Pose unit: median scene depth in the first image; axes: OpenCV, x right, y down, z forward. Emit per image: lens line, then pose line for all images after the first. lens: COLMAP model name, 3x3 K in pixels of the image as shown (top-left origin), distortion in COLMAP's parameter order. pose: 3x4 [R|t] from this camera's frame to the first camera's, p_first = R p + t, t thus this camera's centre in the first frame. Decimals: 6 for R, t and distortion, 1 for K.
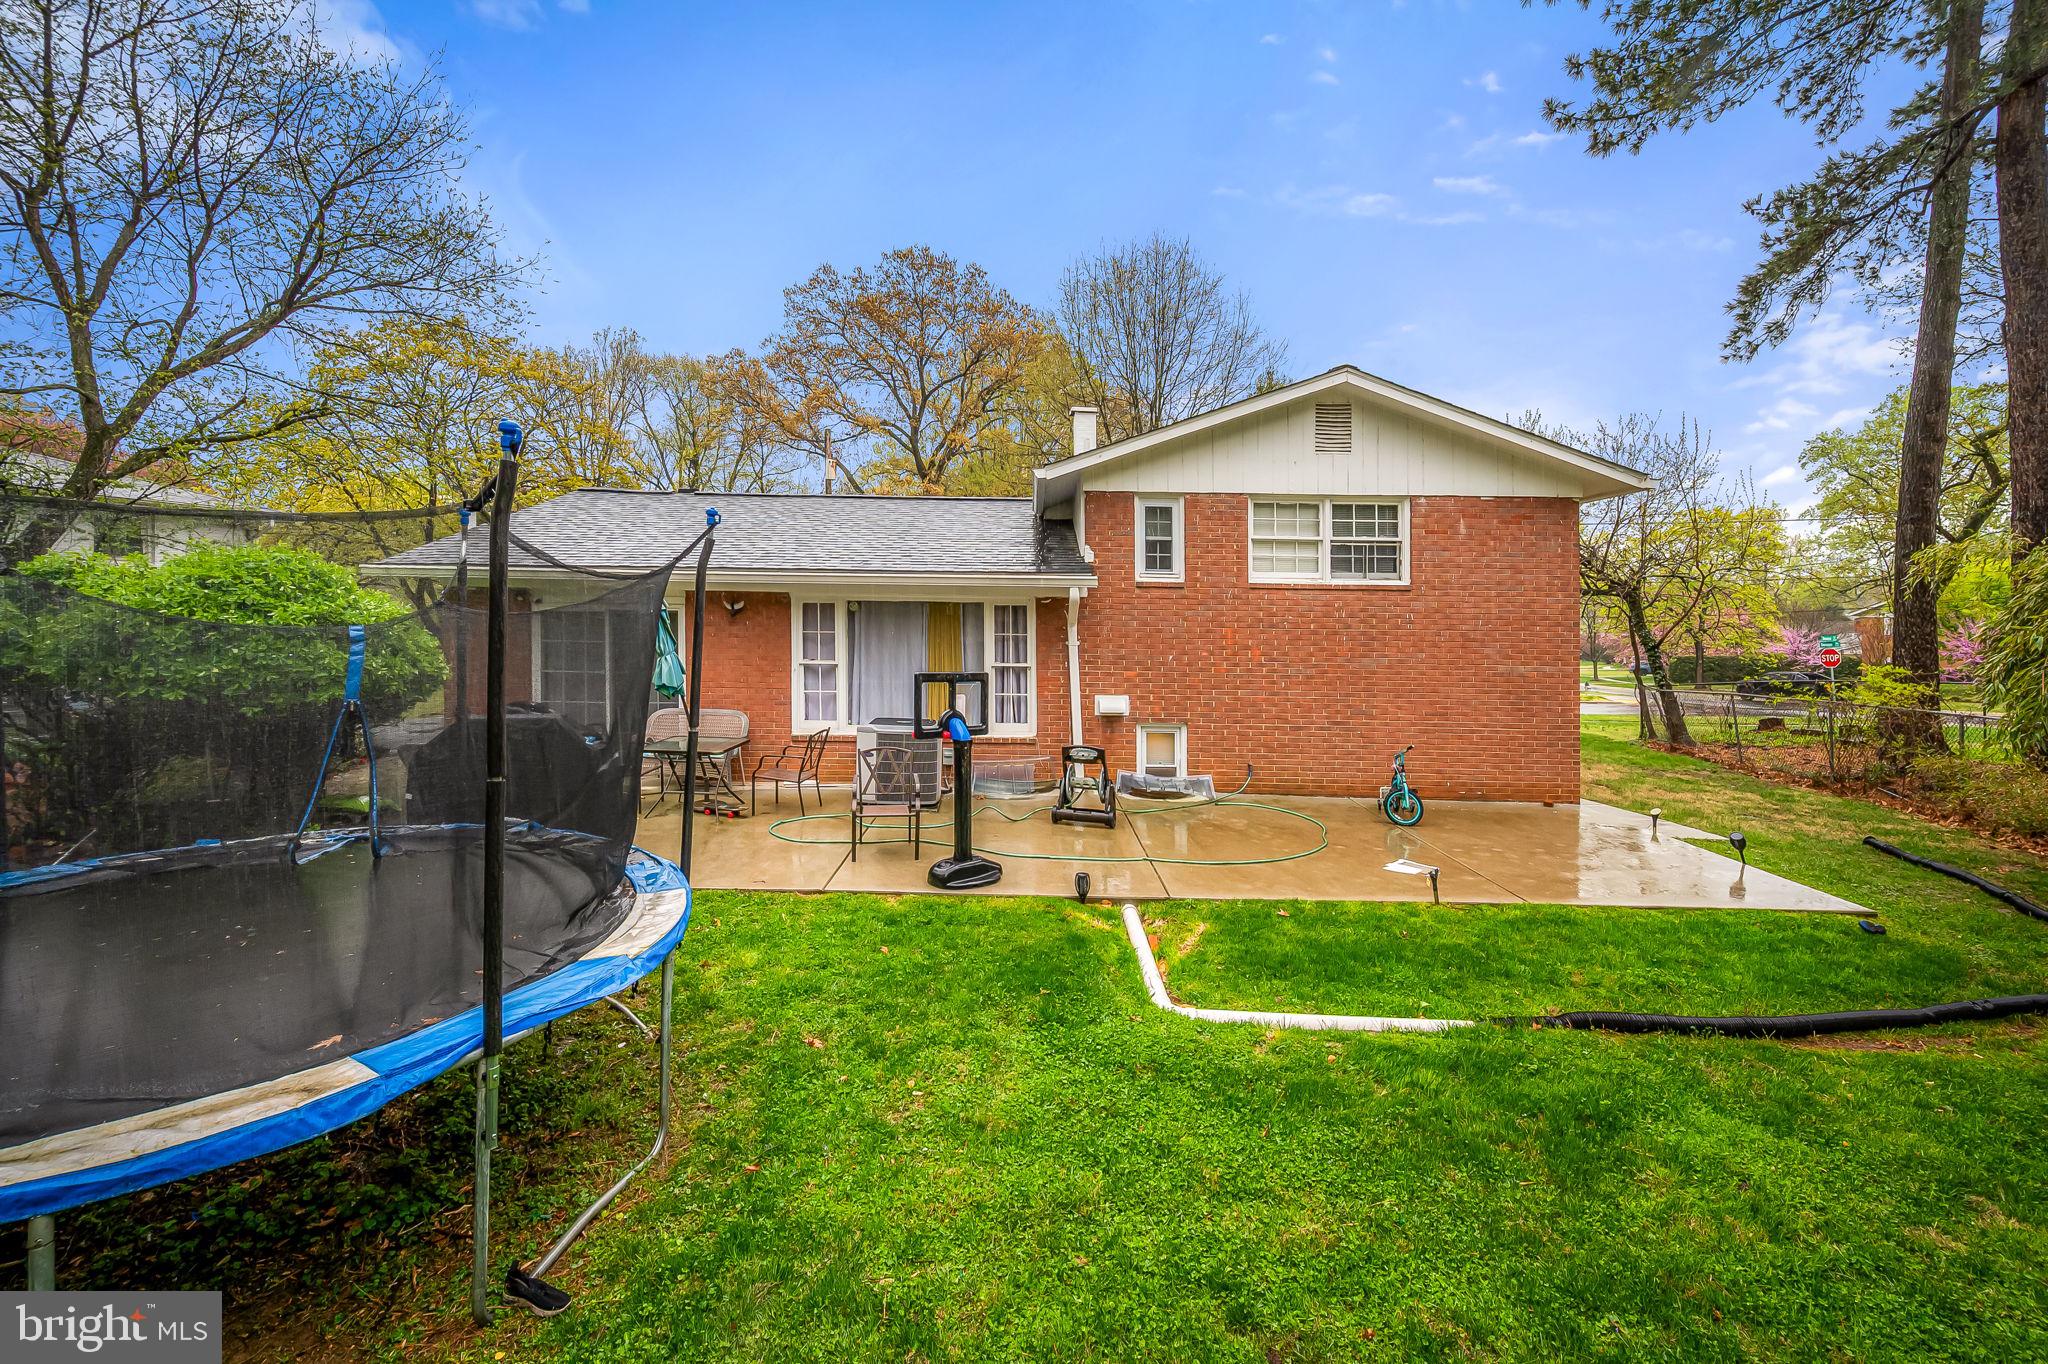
lens RADIAL K [[806.5, 0, 1026.6], [0, 806.5, 624.8], [0, 0, 1]] dist [0.001975, 0.000212]
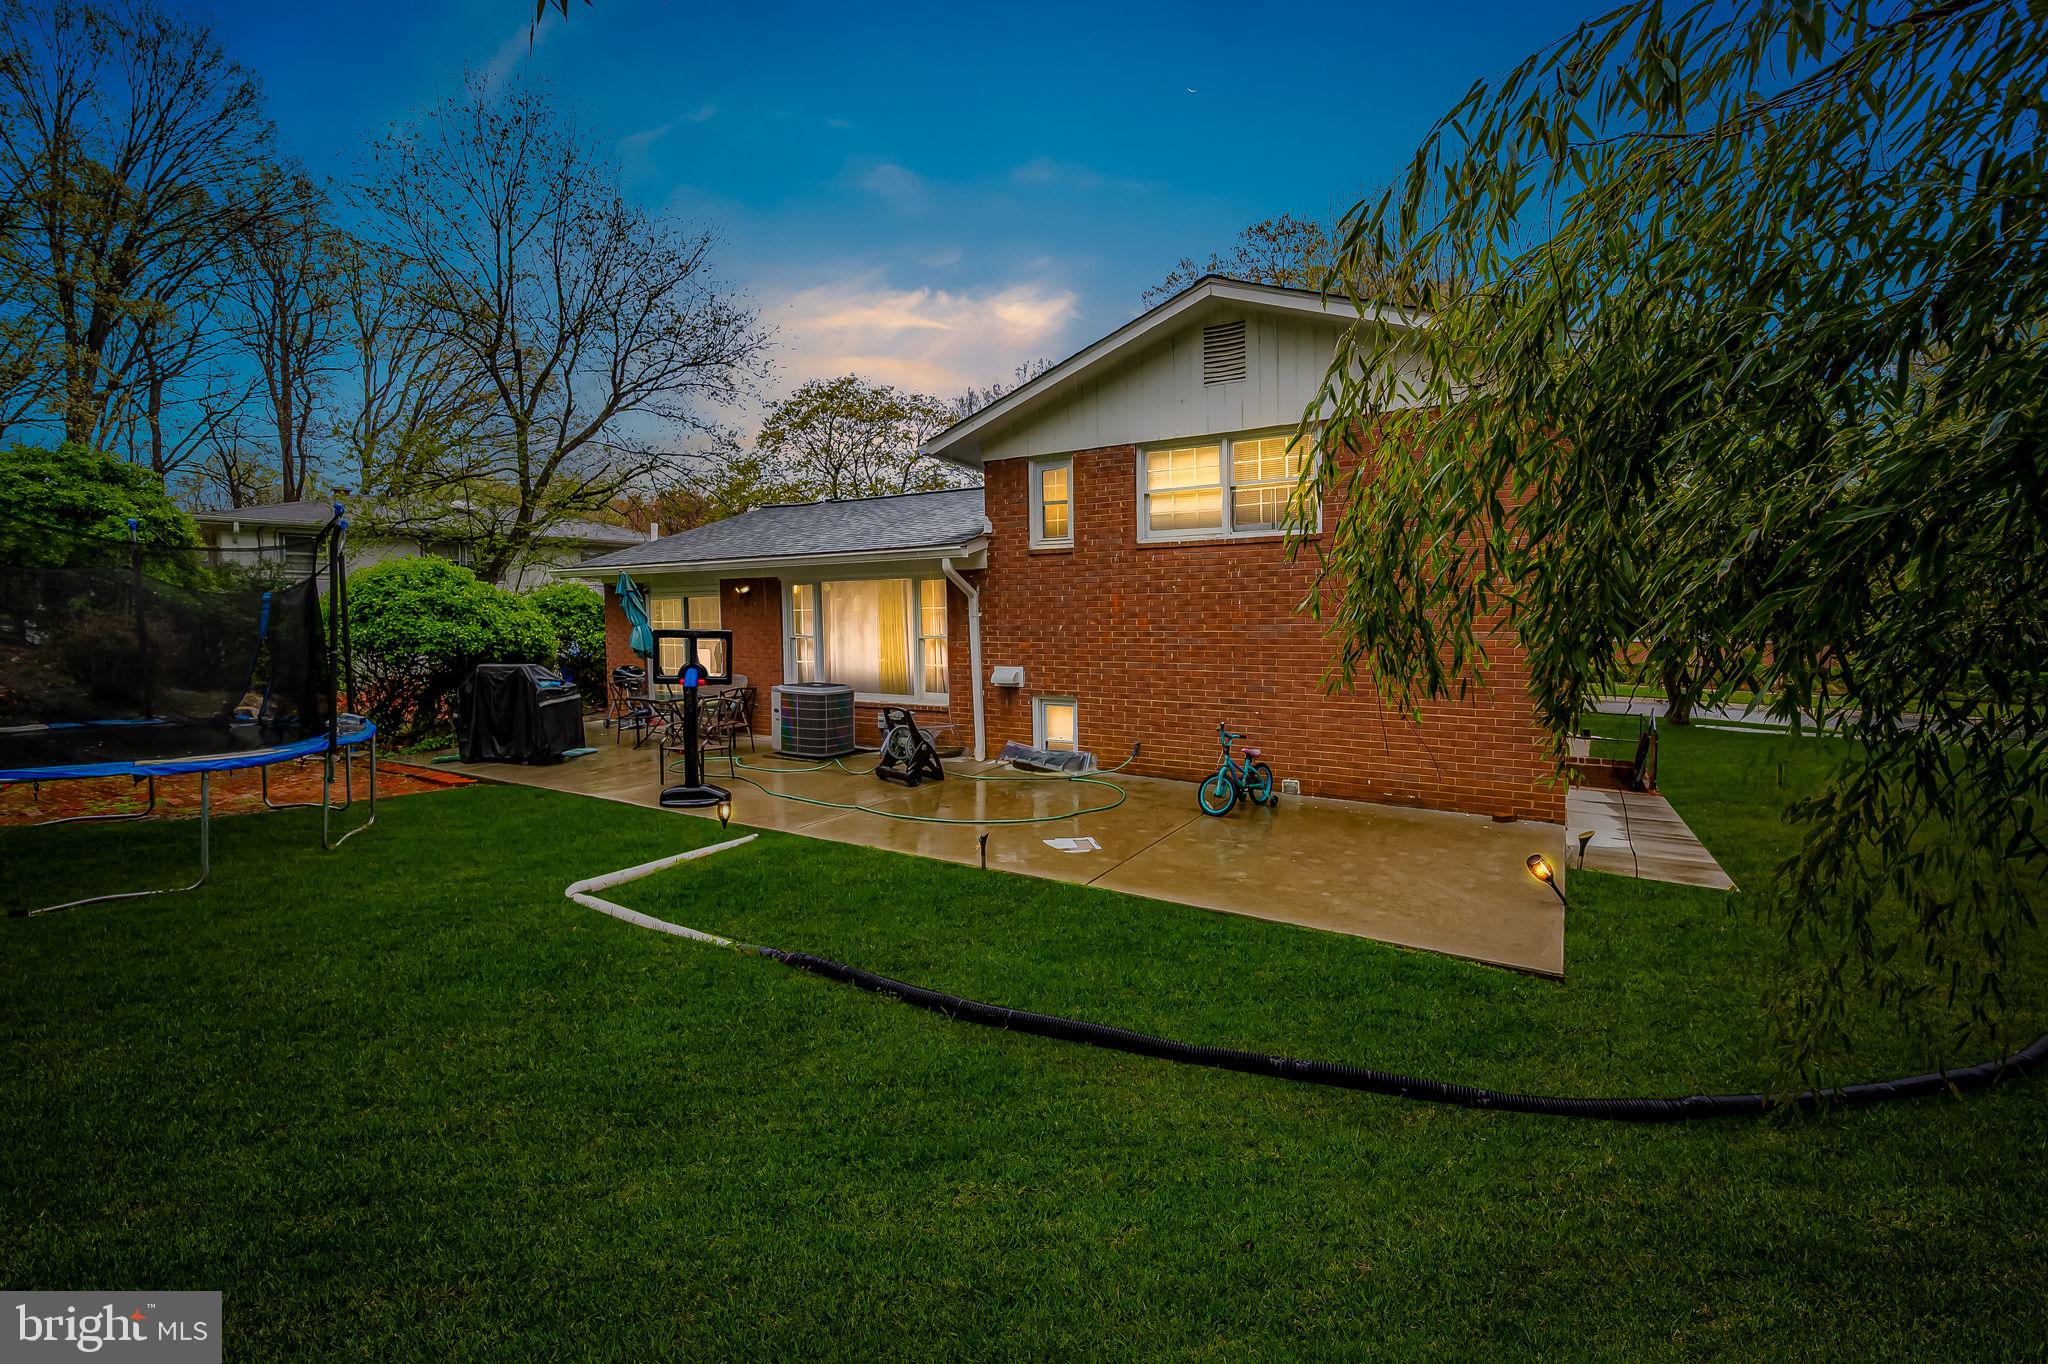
lens RADIAL K [[811.5, 0, 1025.5], [0, 811.5, 665.9], [0, 0, 1]] dist [0.000197, -0.000015]
pose [[0.867474, 0.009717, -0.497388, 0.622232], [0.010539, 0.999226, 0.037902, 0.049374], [0.497371, -0.038121, 0.866700, 0.145681]]
